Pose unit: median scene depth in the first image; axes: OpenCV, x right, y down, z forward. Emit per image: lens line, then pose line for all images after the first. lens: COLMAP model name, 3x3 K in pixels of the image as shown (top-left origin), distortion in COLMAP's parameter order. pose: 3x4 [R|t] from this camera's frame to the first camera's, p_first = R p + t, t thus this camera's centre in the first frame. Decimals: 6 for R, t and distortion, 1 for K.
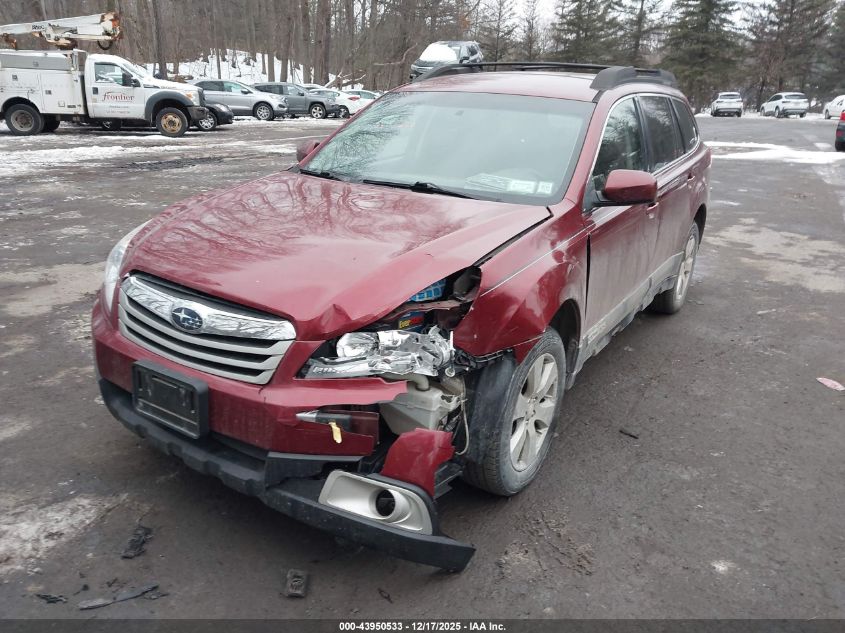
lens RADIAL K [[678.0, 0, 422.1], [0, 678.0, 292.3], [0, 0, 1]] dist [0.011648, -0.007040]
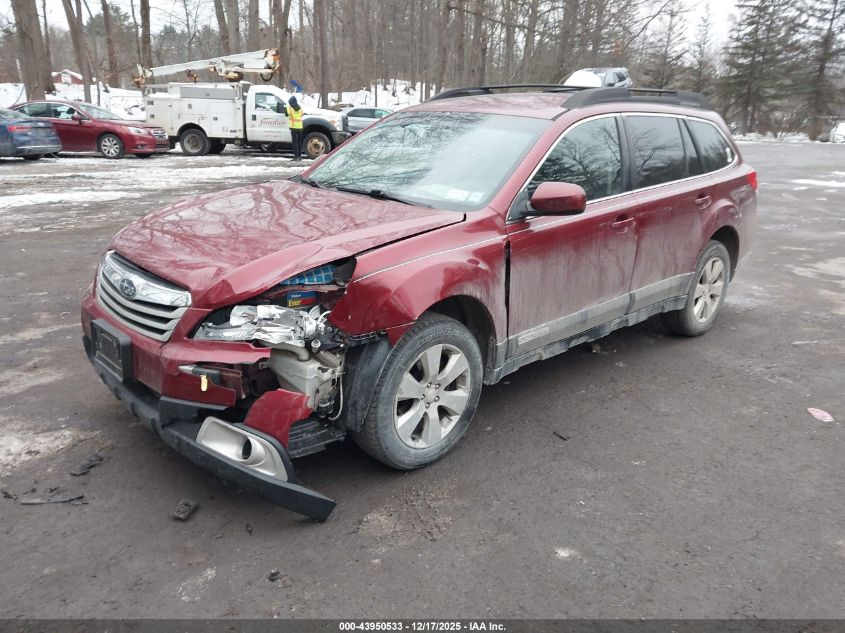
lens RADIAL K [[672.9, 0, 421.2], [0, 672.9, 290.0], [0, 0, 1]] dist [0.011046, -0.008481]
pose [[0.972283, 0.056130, -0.226968, 0.267854], [-0.064929, 0.997393, -0.031484, 0.027273], [0.224609, 0.045348, 0.973393, -0.051323]]
